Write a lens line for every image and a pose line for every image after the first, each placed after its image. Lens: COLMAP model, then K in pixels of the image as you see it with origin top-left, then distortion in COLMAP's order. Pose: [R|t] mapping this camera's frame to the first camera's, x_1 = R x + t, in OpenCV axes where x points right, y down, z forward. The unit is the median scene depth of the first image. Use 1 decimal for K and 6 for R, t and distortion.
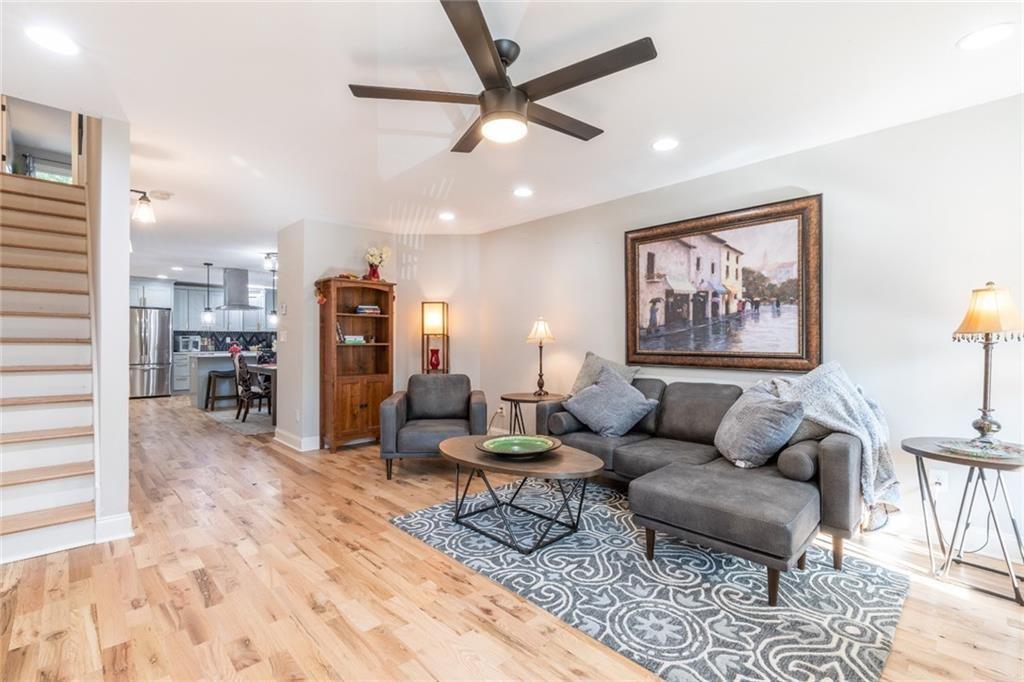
lens RADIAL K [[468.2, 0, 515.5], [0, 468.2, 337.2], [0, 0, 1]] dist [-0.000066, -0.000263]
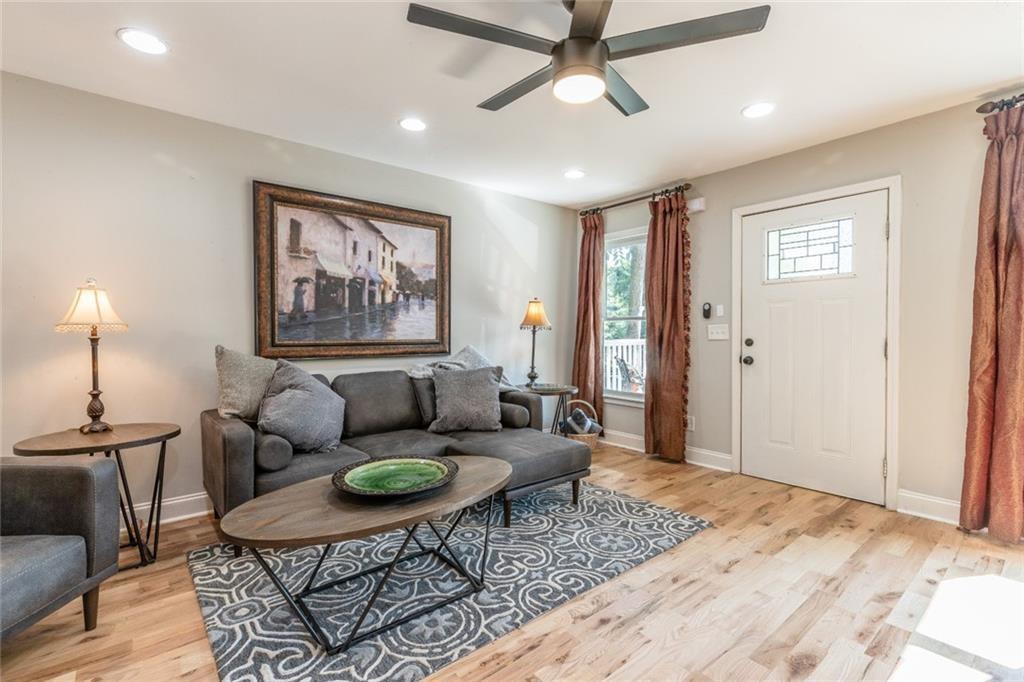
lens RADIAL K [[468.2, 0, 515.5], [0, 468.2, 337.2], [0, 0, 1]] dist [-0.000066, -0.000263]
pose [[0.068324, -0.005578, 0.997648, -0.574014], [-0.001314, 0.999983, 0.005681, 0.019205], [-0.997662, -0.001699, 0.068316, 0.656974]]
